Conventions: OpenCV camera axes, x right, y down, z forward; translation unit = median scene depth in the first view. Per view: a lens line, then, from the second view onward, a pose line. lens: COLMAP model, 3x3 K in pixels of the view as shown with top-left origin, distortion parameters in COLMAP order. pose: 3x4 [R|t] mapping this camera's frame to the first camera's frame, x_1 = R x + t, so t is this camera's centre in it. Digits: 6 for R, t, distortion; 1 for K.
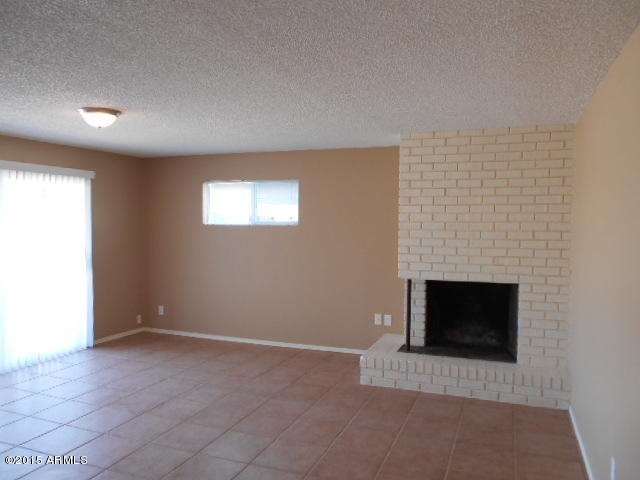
lens RADIAL K [[494.1, 0, 319.6], [0, 494.1, 241.1], [0, 0, 1]] dist [-0.047091, 0.054896]
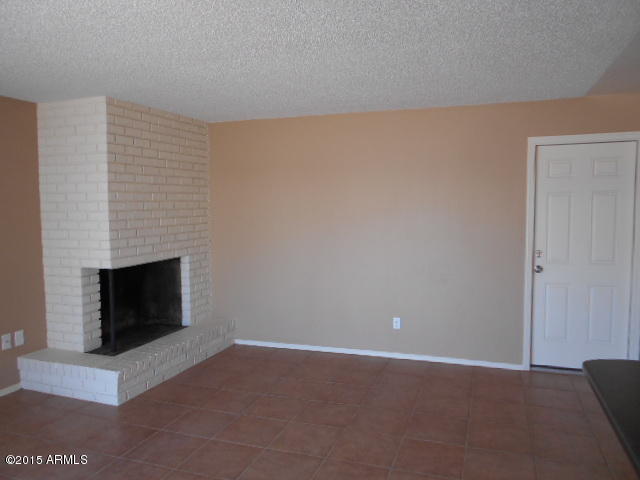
lens RADIAL K [[494.1, 0, 314.0], [0, 494.1, 240.1], [0, 0, 1]] dist [-0.047091, 0.054896]
pose [[-0.015952, -0.074958, 0.997059, -0.692748], [0.049930, 0.995882, 0.075668, -0.020119], [-0.998625, 0.050990, -0.012144, 0.681311]]
